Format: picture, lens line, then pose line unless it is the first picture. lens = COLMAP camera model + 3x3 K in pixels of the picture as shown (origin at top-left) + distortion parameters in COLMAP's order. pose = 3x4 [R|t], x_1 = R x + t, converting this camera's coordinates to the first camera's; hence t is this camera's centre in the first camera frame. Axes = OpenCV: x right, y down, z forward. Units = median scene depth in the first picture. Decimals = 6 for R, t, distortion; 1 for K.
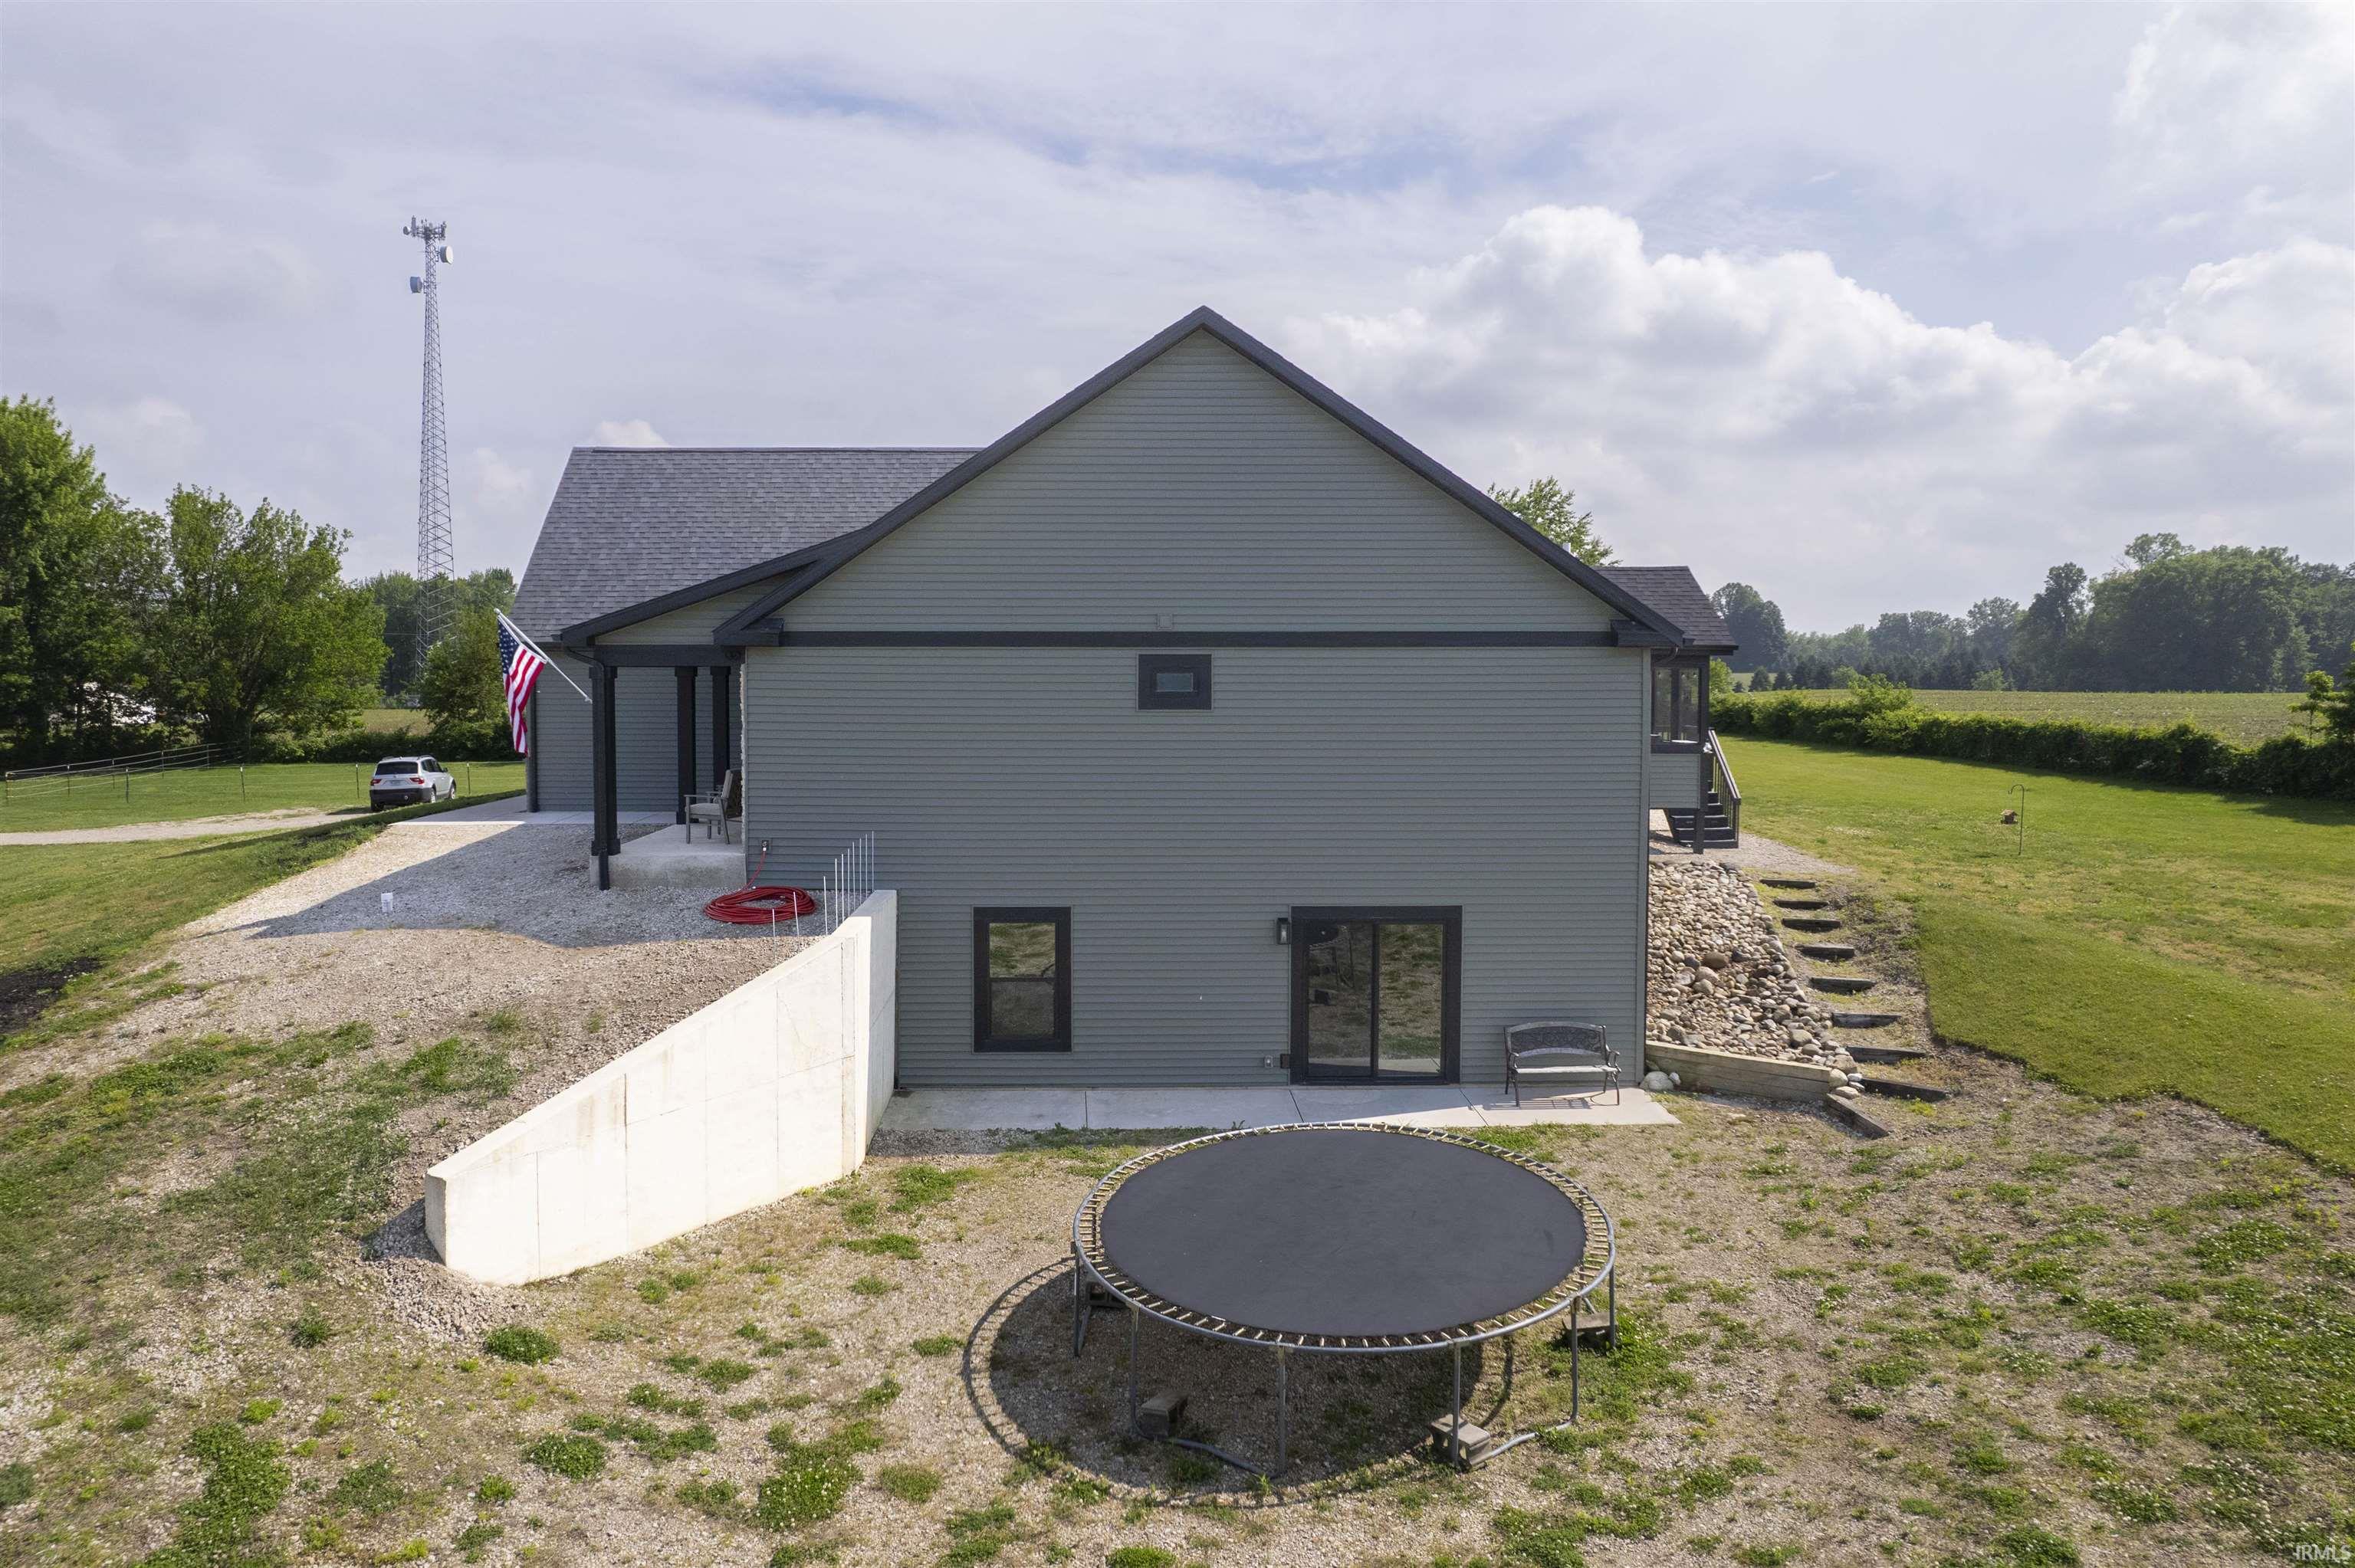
lens RADIAL K [[1533.1, 0, 1177.0], [0, 1533.1, 733.0], [0, 0, 1]] dist [-0.034063, 0.006154]
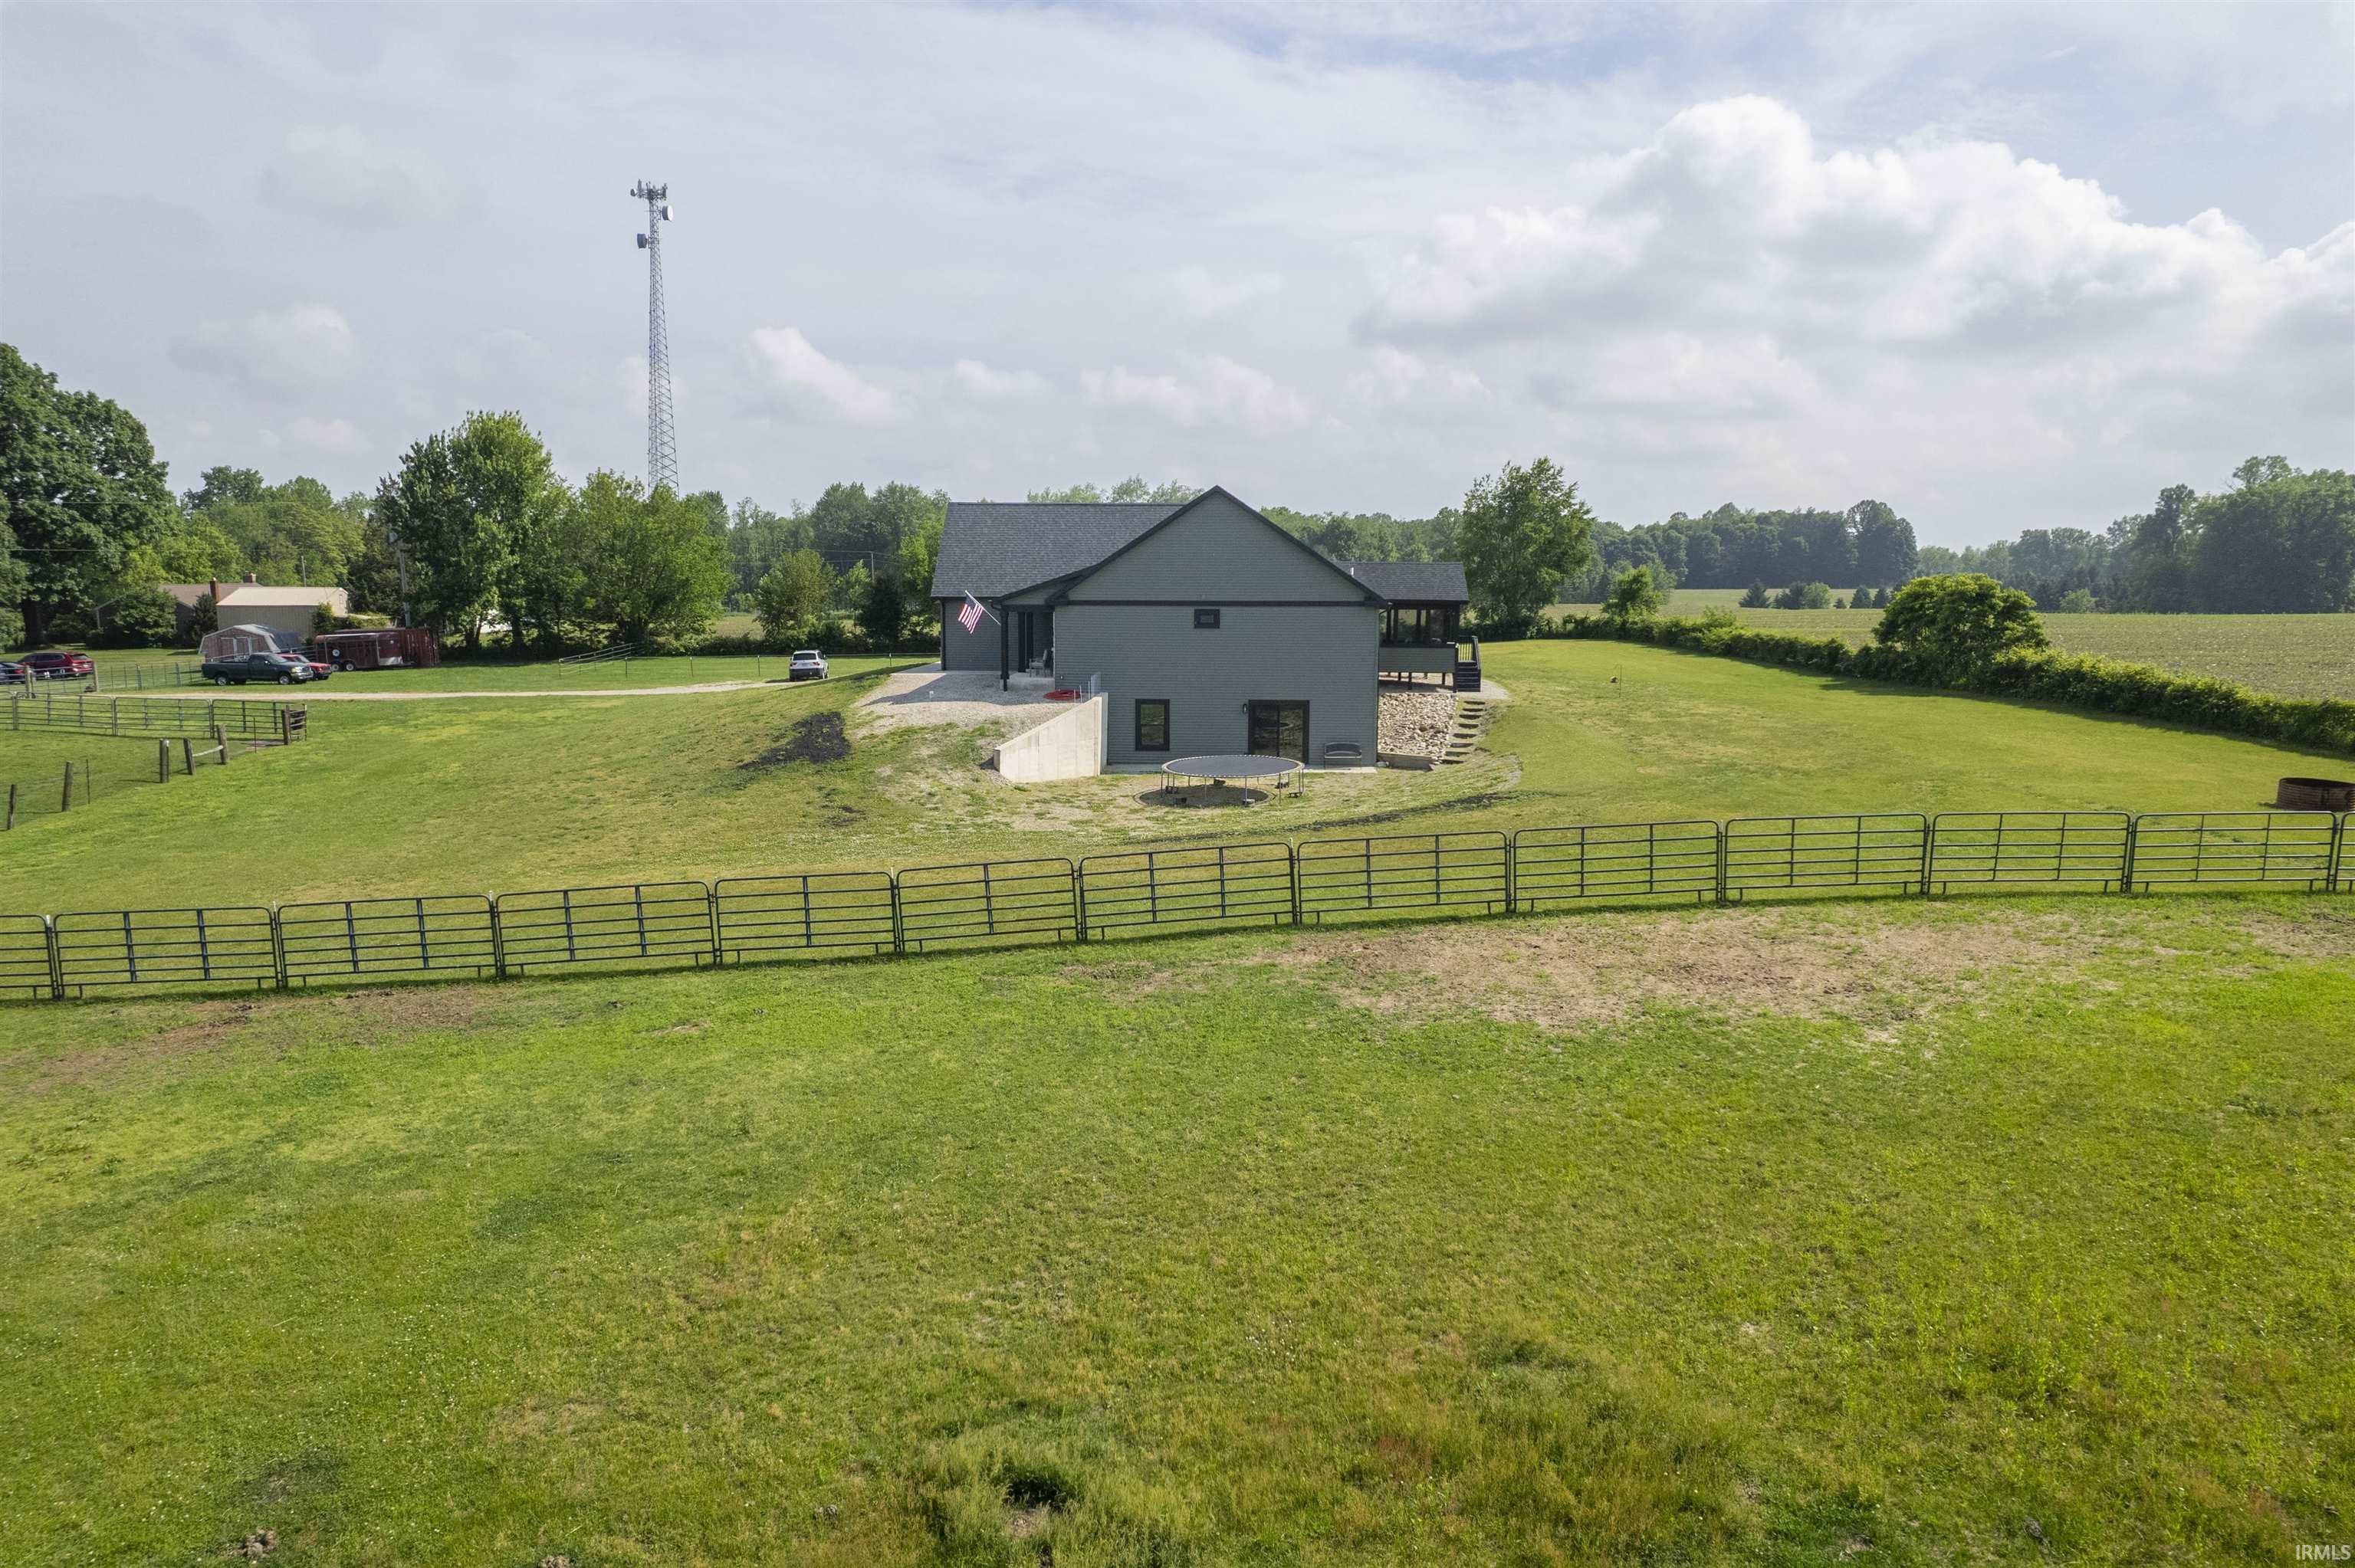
lens RADIAL K [[1541.8, 0, 1190.5], [0, 1541.8, 785.6], [0, 0, 1]] dist [-0.048162, 0.048525]
pose [[0.995706, 0.015544, -0.091259, 0.065521], [-0.007021, 0.995643, 0.092985, 0.002492], [0.092307, -0.091945, 0.991476, -0.518346]]
